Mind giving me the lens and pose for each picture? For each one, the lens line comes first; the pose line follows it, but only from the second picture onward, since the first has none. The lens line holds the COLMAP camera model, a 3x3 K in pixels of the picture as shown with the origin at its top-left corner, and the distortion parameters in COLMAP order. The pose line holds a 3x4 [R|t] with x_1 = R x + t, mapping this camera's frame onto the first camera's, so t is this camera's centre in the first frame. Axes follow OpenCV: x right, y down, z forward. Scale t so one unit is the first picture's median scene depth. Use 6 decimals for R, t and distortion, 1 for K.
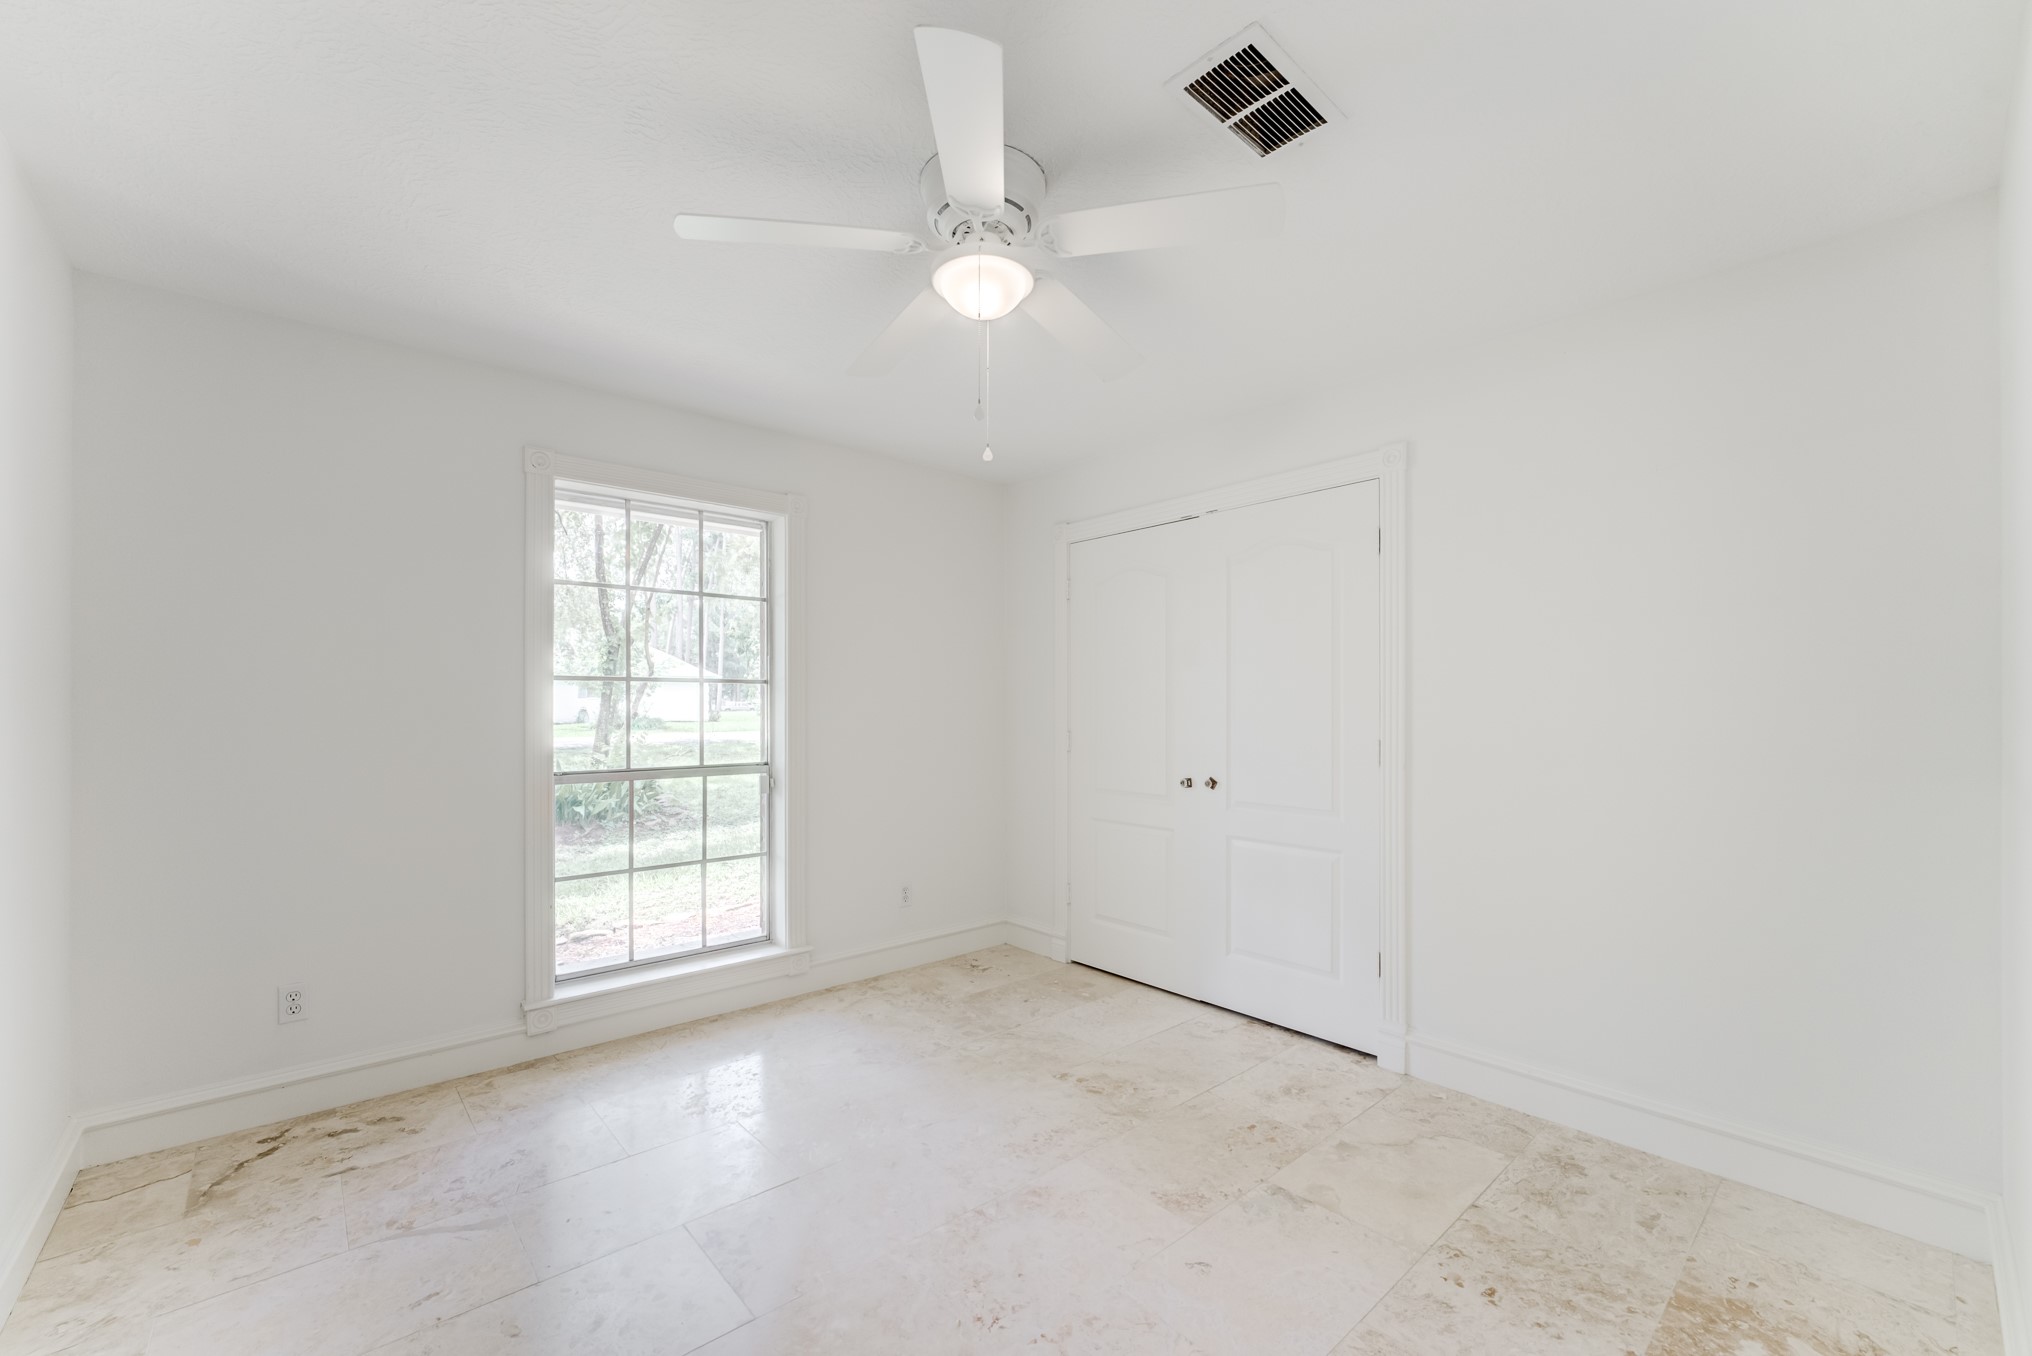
lens RADIAL K [[809.1, 0, 1012.9], [0, 809.1, 672.4], [0, 0, 1]] dist [-0.011999, 0.002103]
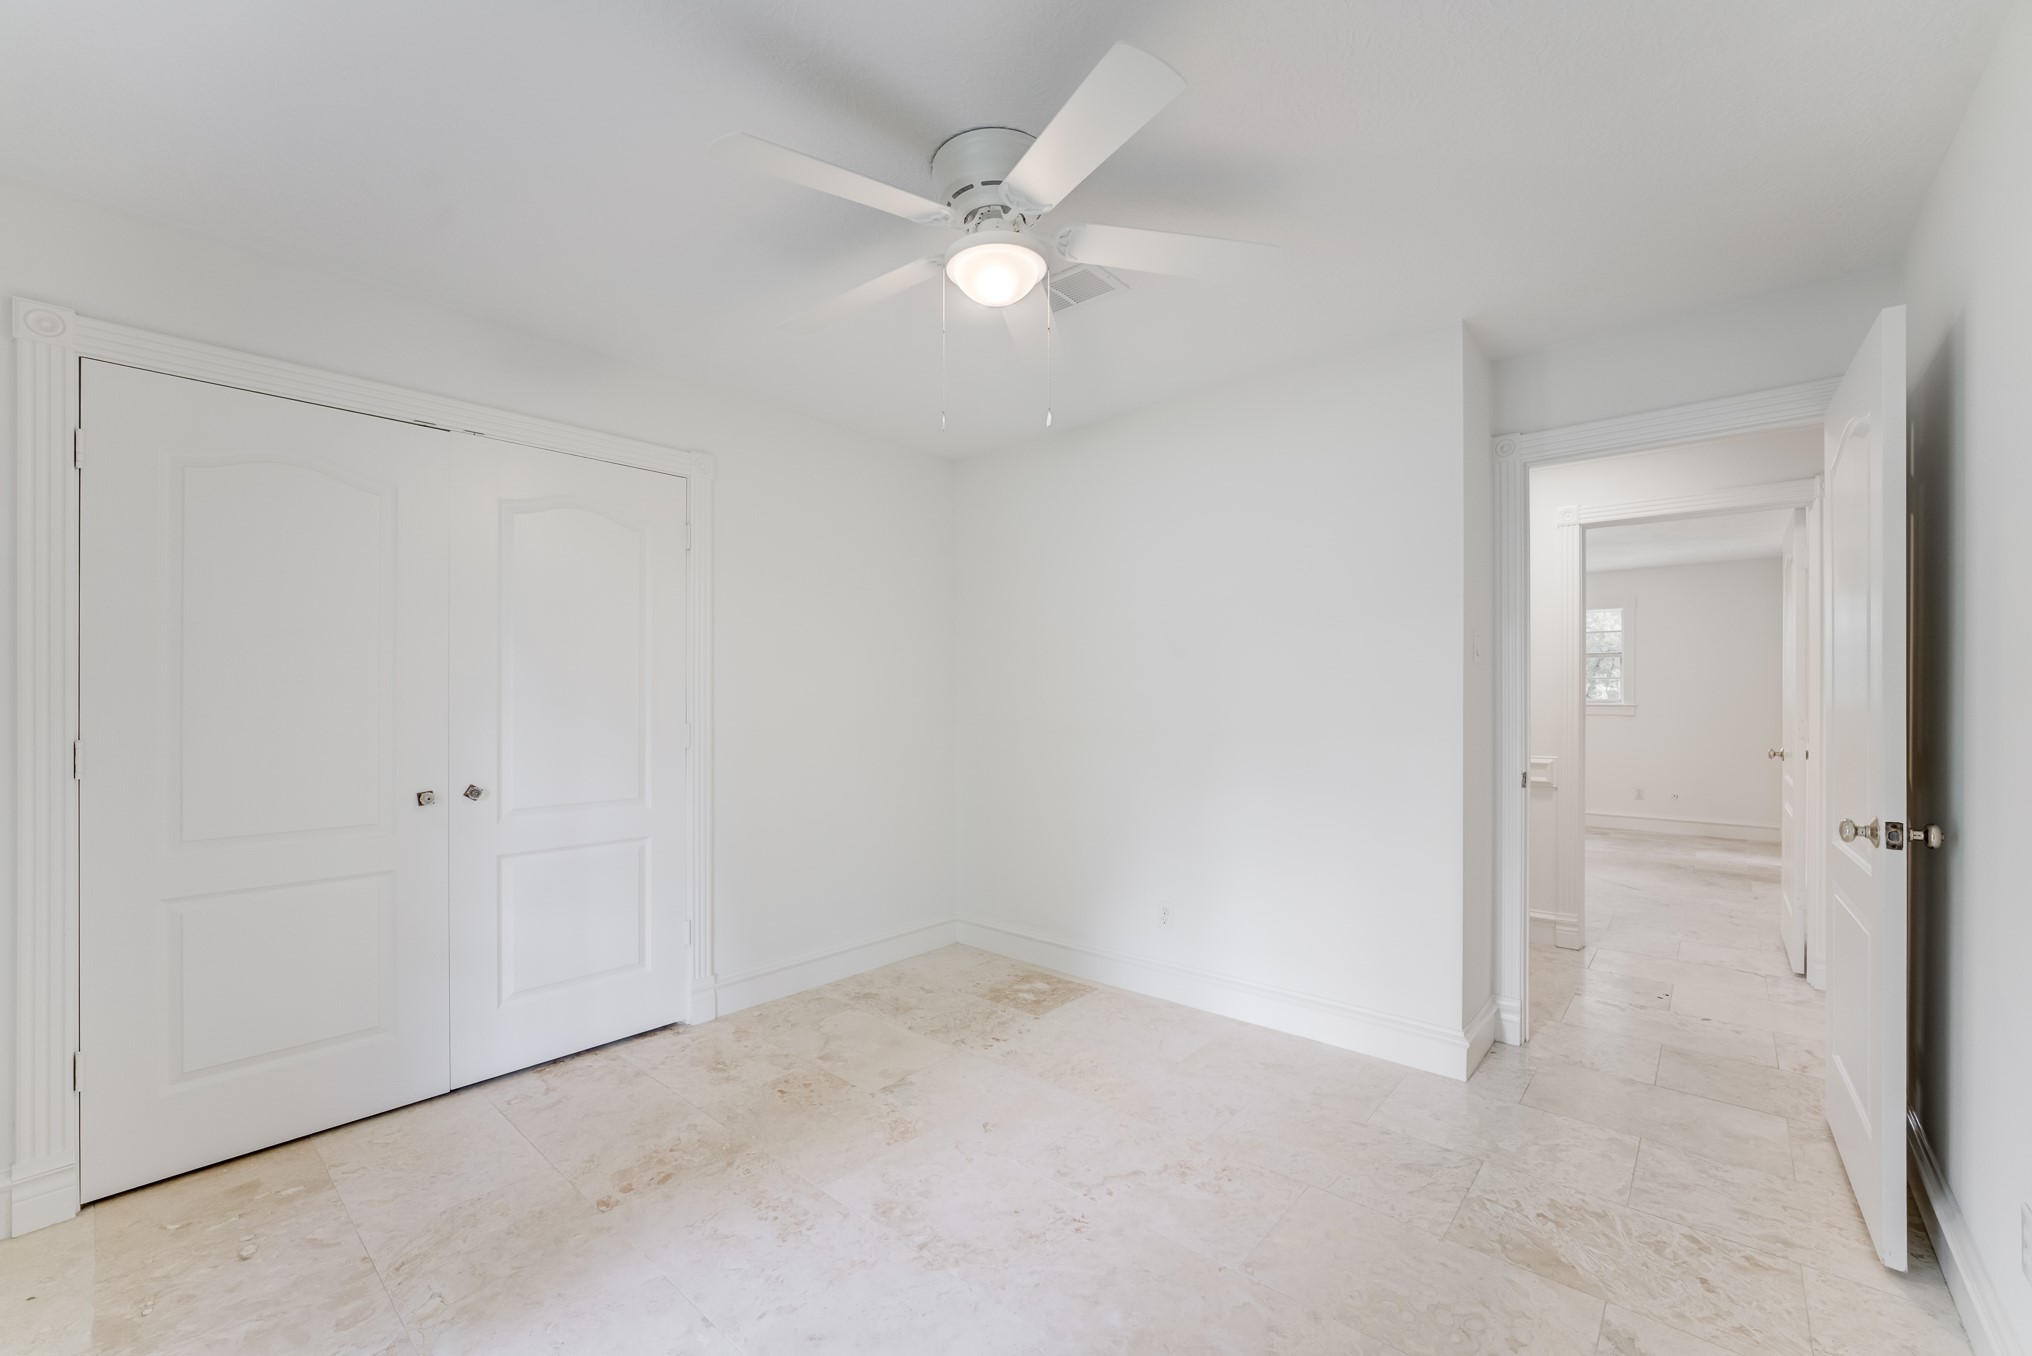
lens RADIAL K [[809.1, 0, 1017.7], [0, 809.1, 678.6], [0, 0, 1]] dist [-0.011999, 0.002103]
pose [[-0.098739, 0.017348, 0.994962, -0.737207], [-0.040246, 0.998960, -0.021411, 0.036922], [-0.994299, -0.042157, -0.097938, 0.772308]]
